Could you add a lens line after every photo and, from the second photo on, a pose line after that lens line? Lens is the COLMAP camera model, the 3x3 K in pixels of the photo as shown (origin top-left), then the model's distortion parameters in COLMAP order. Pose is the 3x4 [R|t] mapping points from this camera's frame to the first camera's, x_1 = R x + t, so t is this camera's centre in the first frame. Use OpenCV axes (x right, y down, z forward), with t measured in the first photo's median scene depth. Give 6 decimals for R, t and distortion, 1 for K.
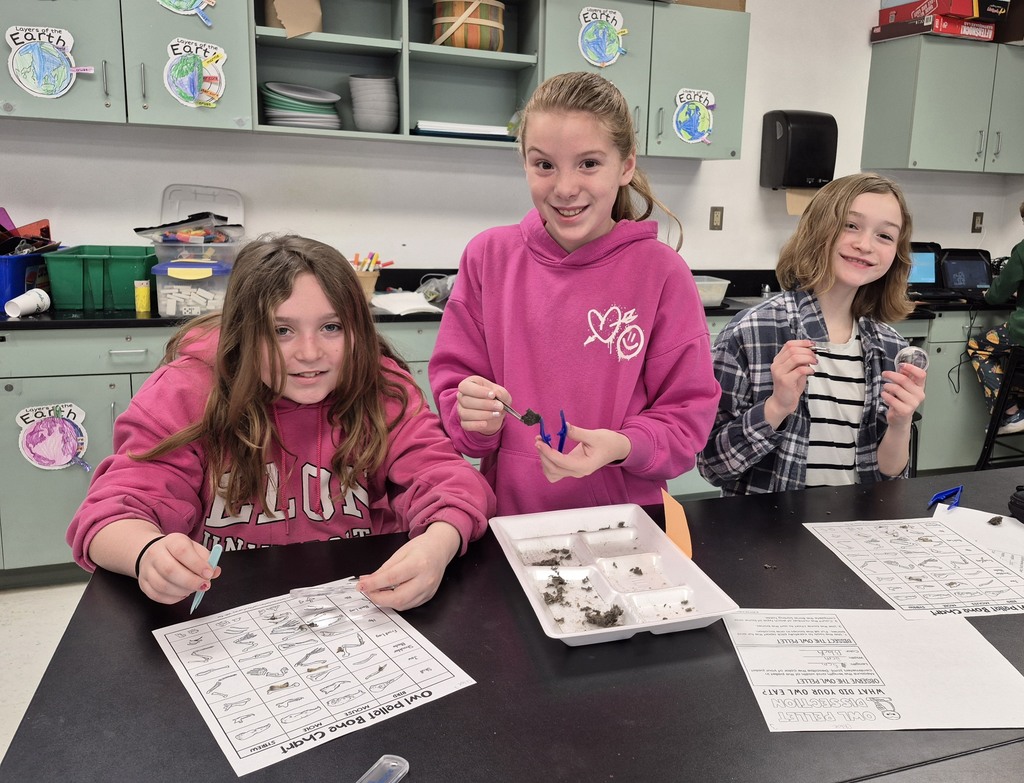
lens RADIAL K [[979.3, 0, 509.9], [0, 979.3, 394.5], [0, 0, 1]] dist [0.000317, 0.000000]
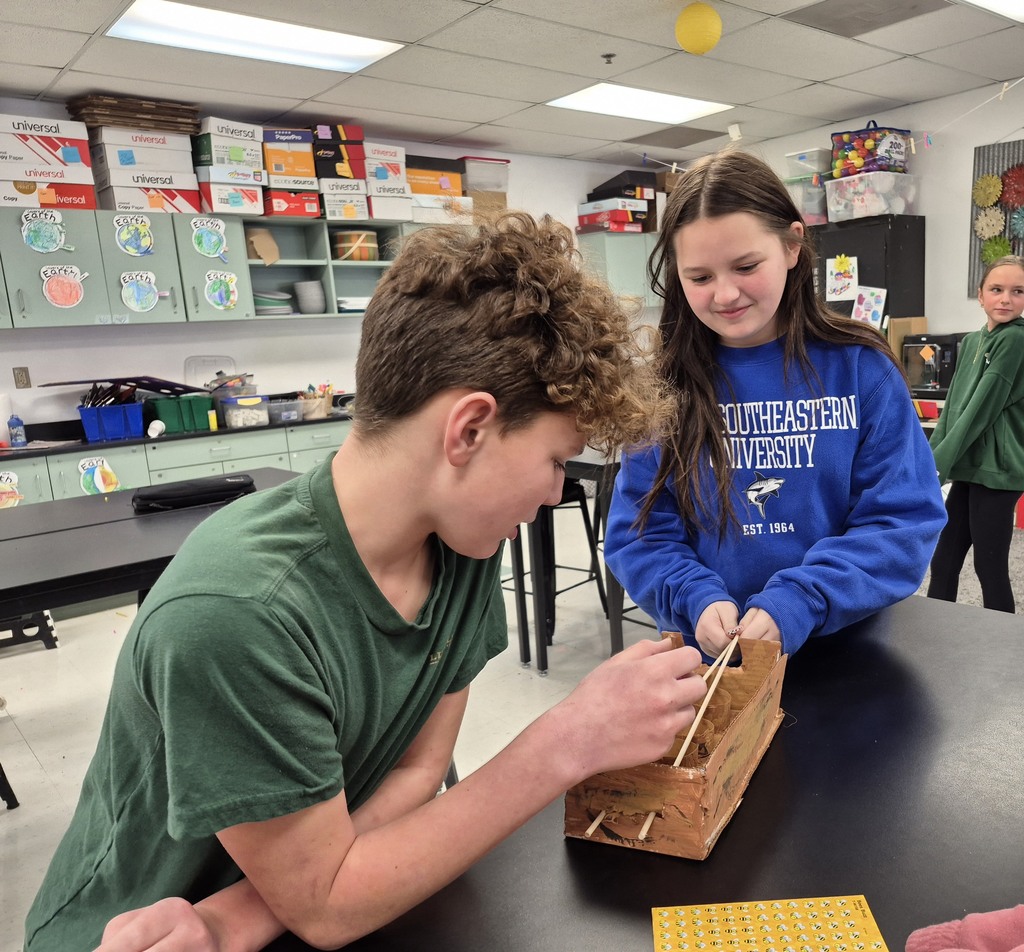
lens RADIAL K [[857.3, 0, 513.9], [0, 857.3, 477.0], [0, 0, 1]] dist [0.006477, 0.001769]
pose [[0.955087, -0.141340, 0.260447, -0.234697], [0.153538, 0.987774, -0.026992, 0.102759], [-0.253447, 0.065768, 0.965111, -0.495591]]
